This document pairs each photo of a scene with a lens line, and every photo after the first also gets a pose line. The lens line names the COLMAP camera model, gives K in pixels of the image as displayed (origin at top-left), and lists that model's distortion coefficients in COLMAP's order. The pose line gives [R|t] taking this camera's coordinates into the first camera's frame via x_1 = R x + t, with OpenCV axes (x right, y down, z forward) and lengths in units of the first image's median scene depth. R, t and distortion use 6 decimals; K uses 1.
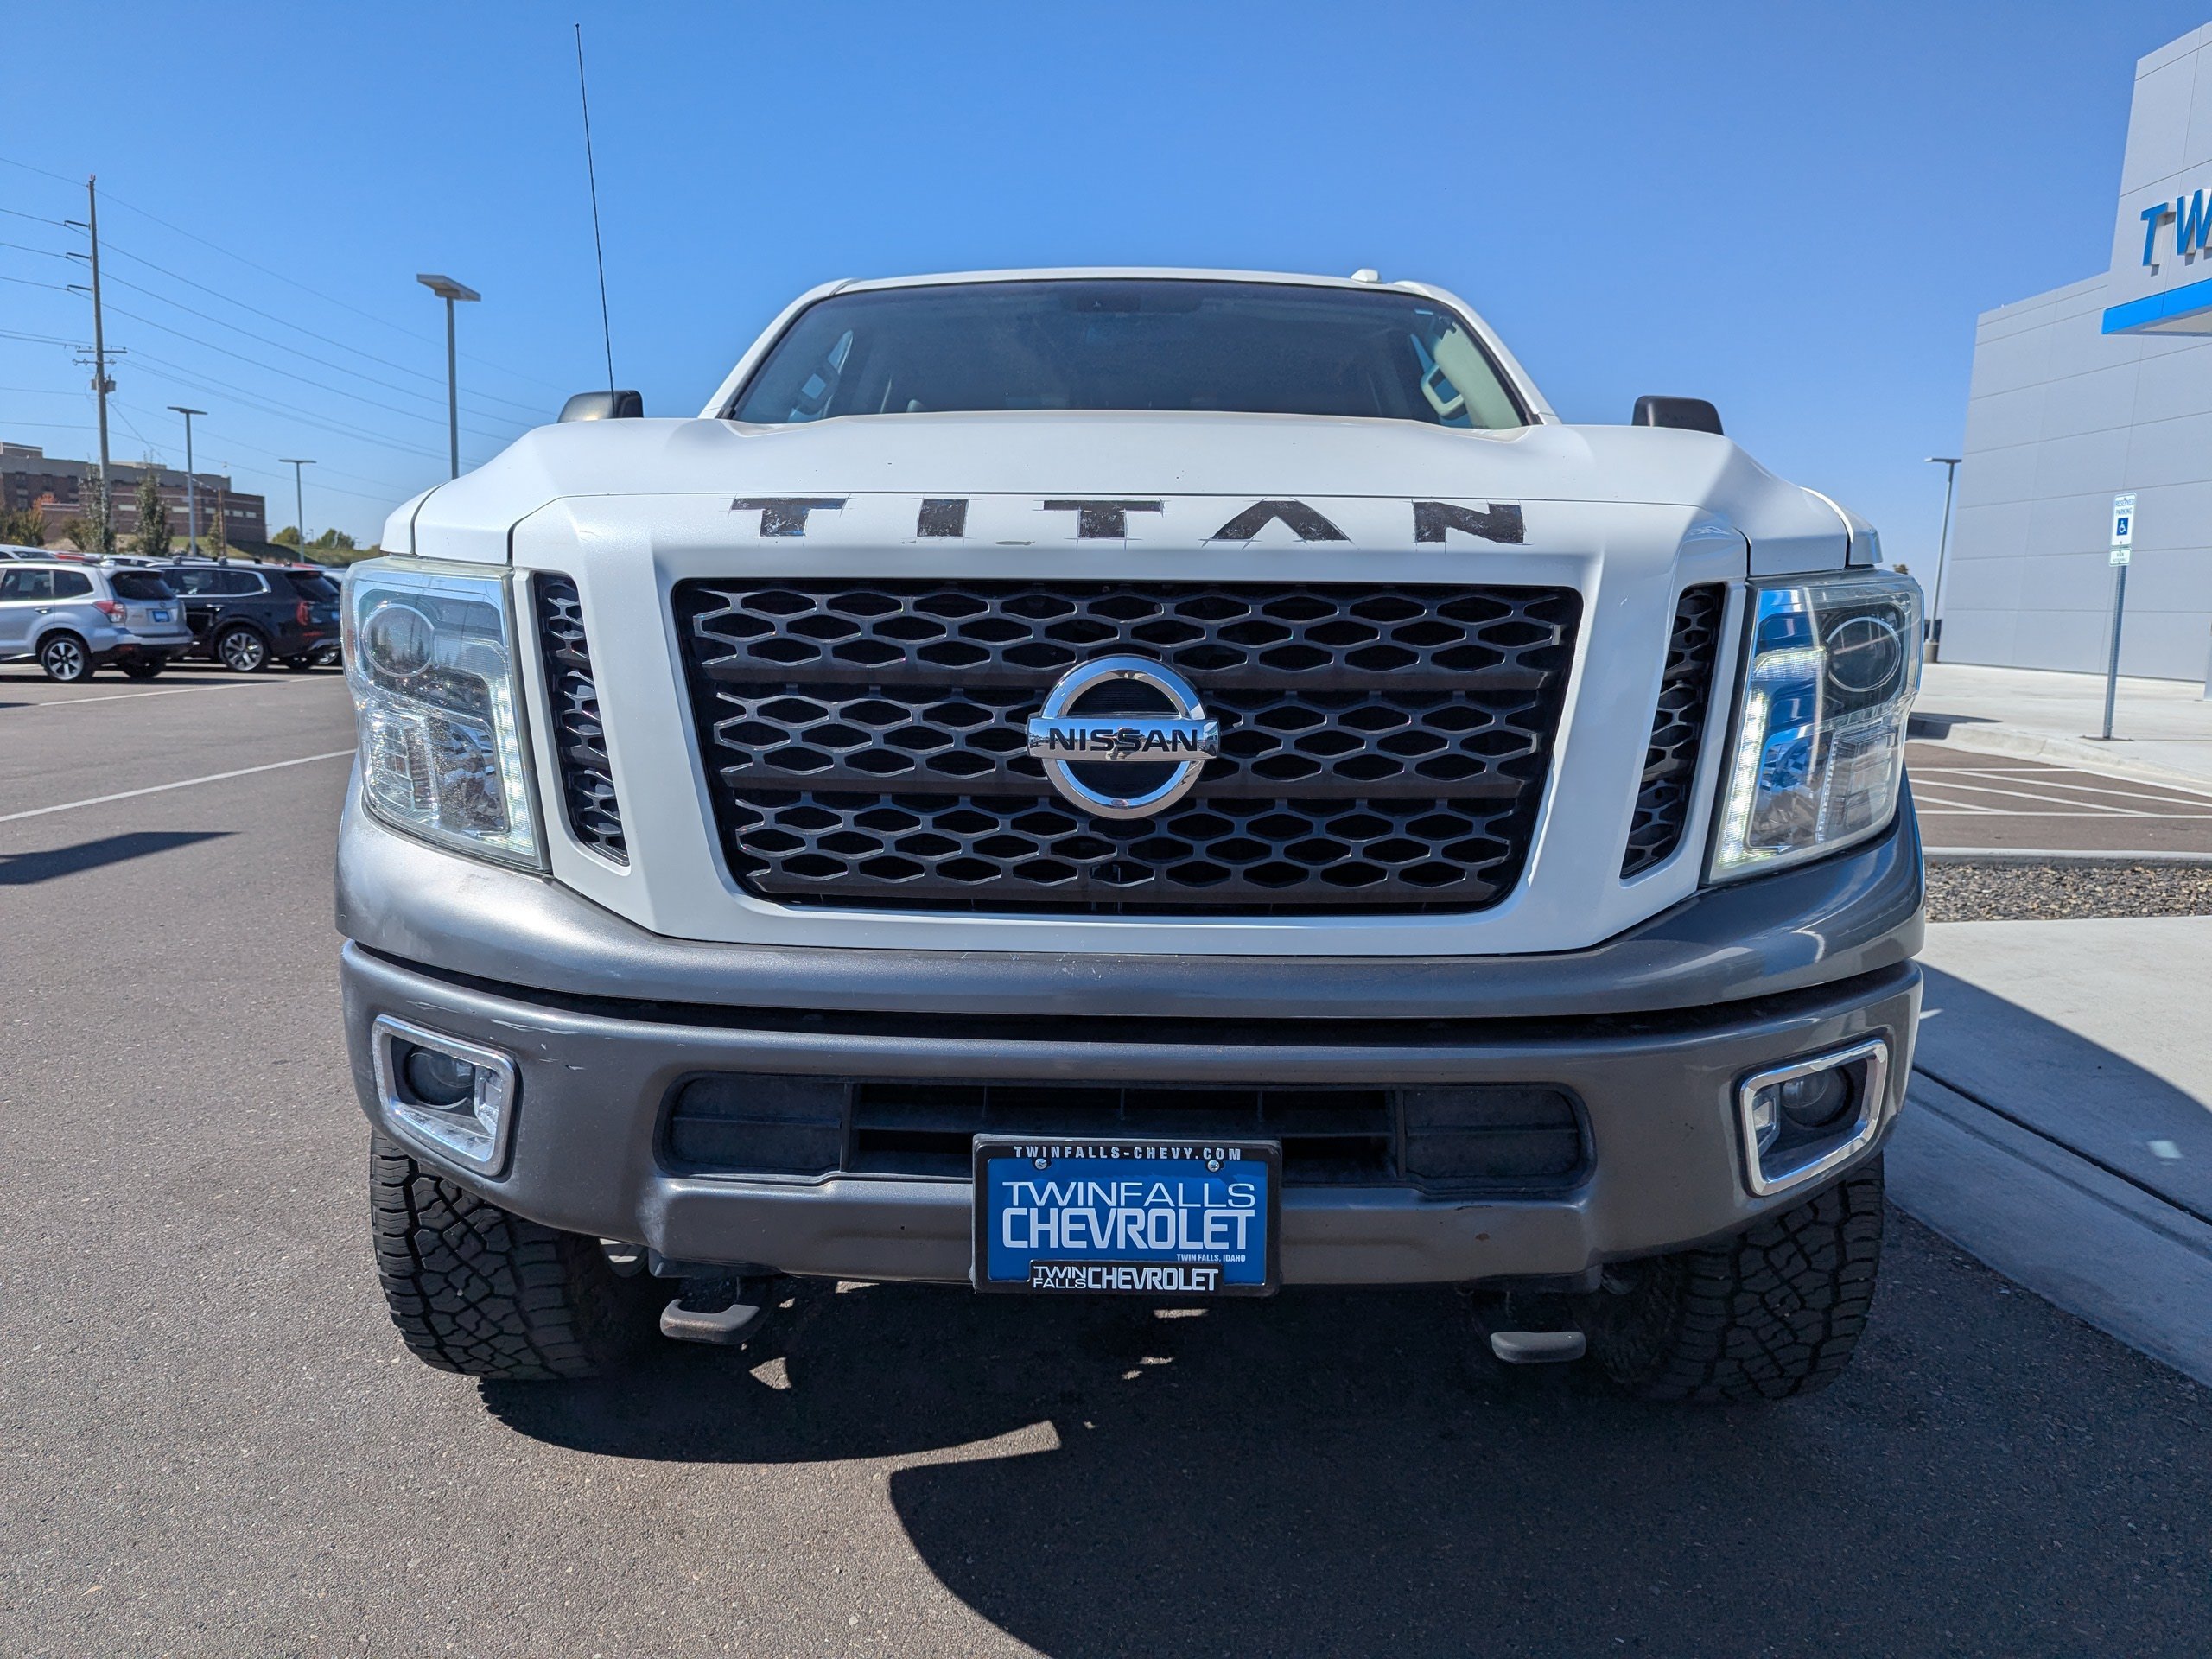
lens RADIAL K [[1564.0, 0, 1096.5], [0, 1564.0, 829.2], [0, 0, 1]] dist [0.056391, -0.049351]
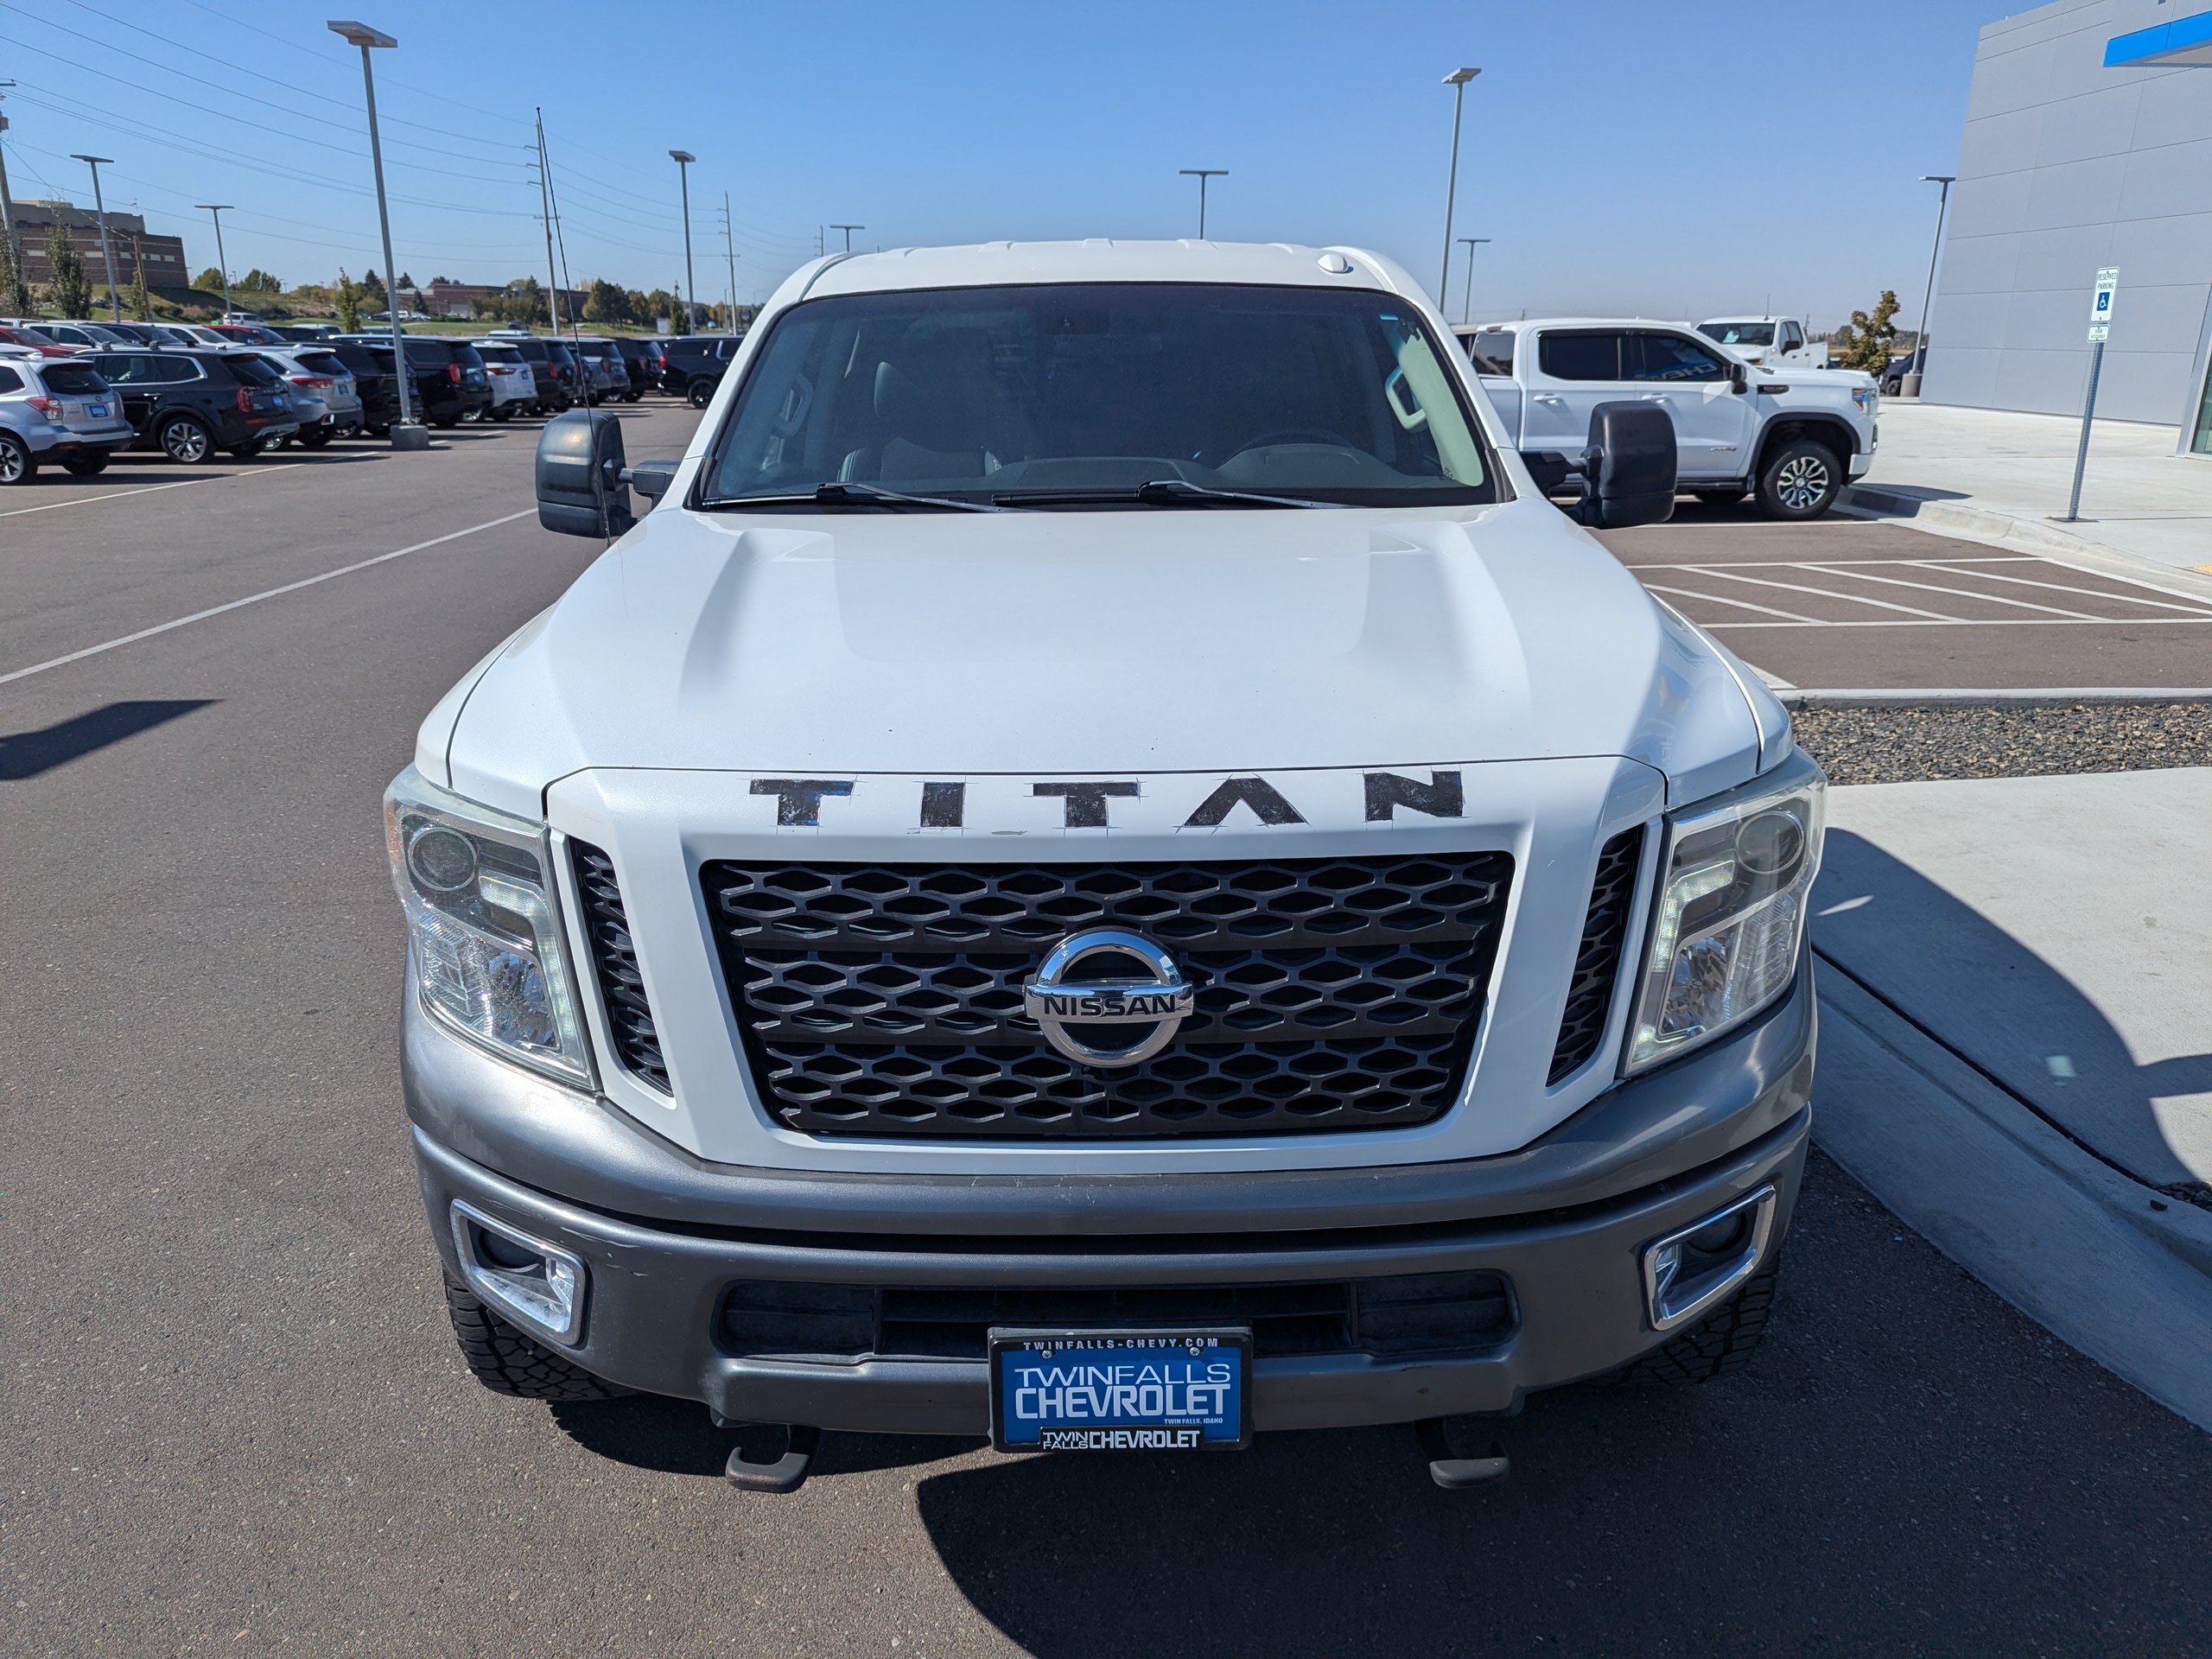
lens RADIAL K [[1564.0, 0, 1103.7], [0, 1564.0, 812.5], [0, 0, 1]] dist [0.056391, -0.049351]
pose [[0.999504, -0.026311, 0.017326, -0.002519], [0.023381, 0.988135, 0.151797, -0.312415], [-0.021114, -0.151317, 0.988260, -0.084556]]
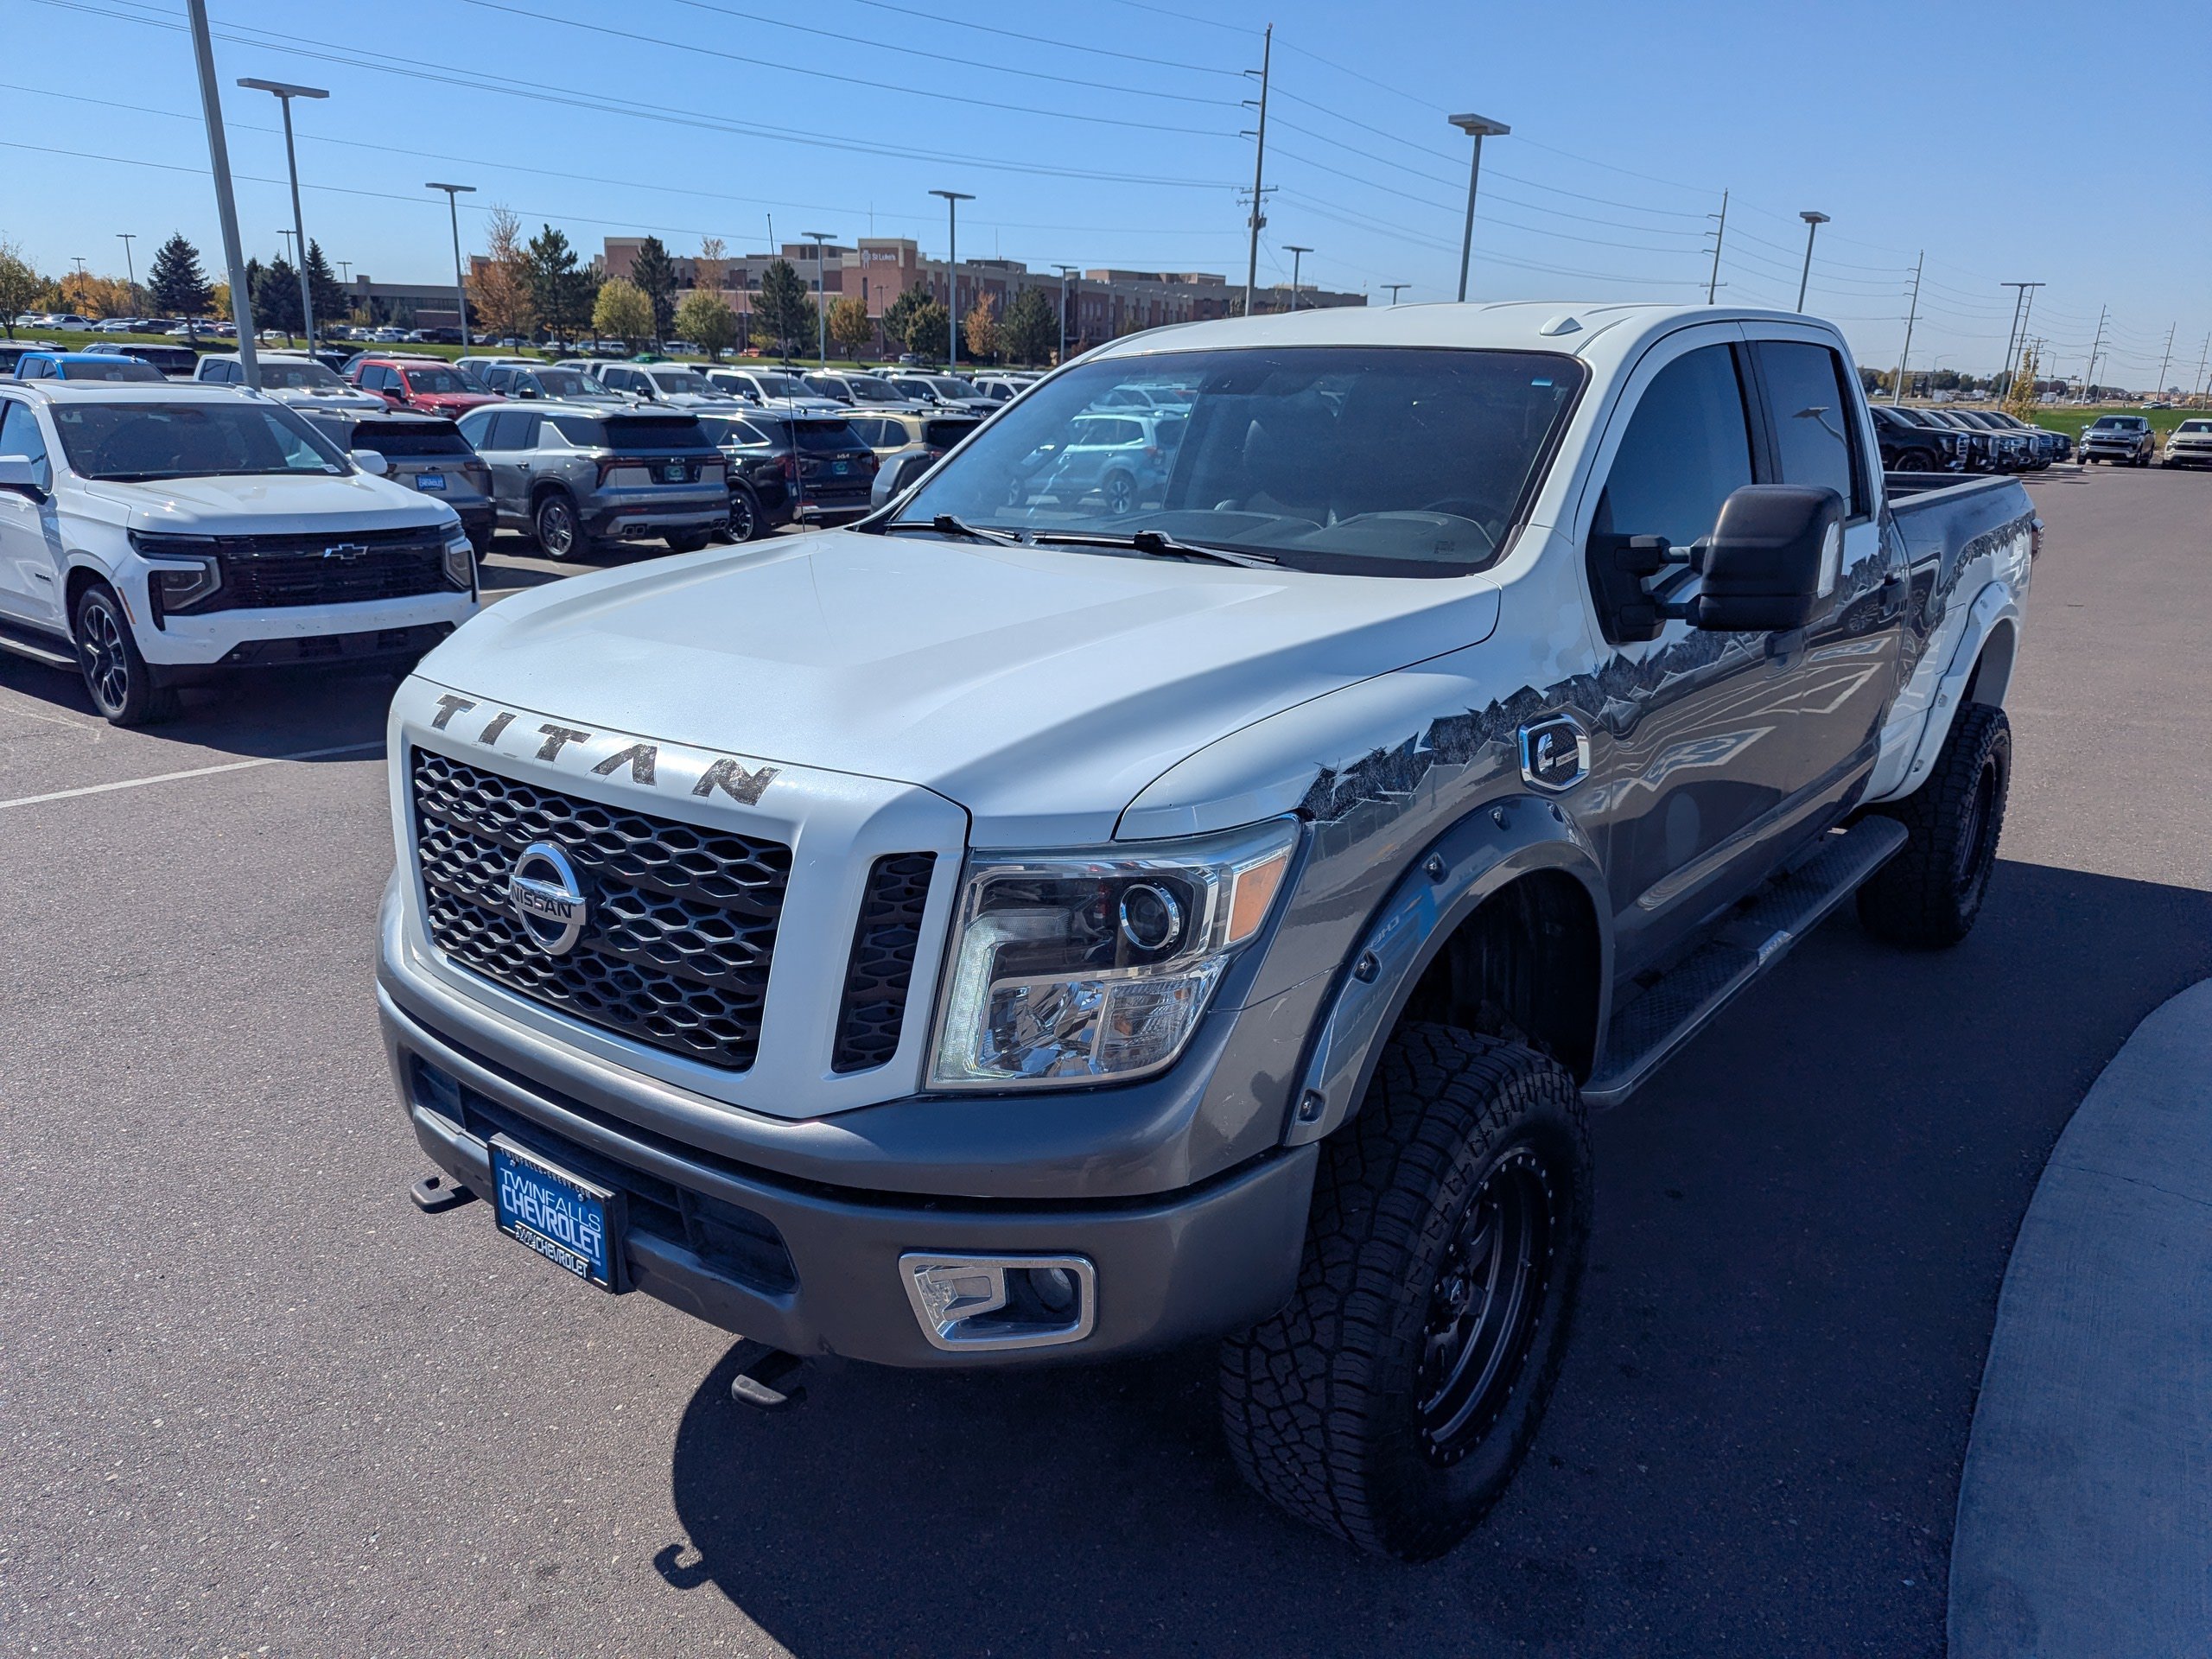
lens RADIAL K [[1564.0, 0, 1107.3], [0, 1564.0, 857.3], [0, 0, 1]] dist [0.056391, -0.049351]
pose [[0.797102, 0.168752, -0.579785, 1.083763], [-0.090913, 0.982750, 0.161049, -0.323170], [0.596961, -0.075662, 0.798694, 0.127681]]
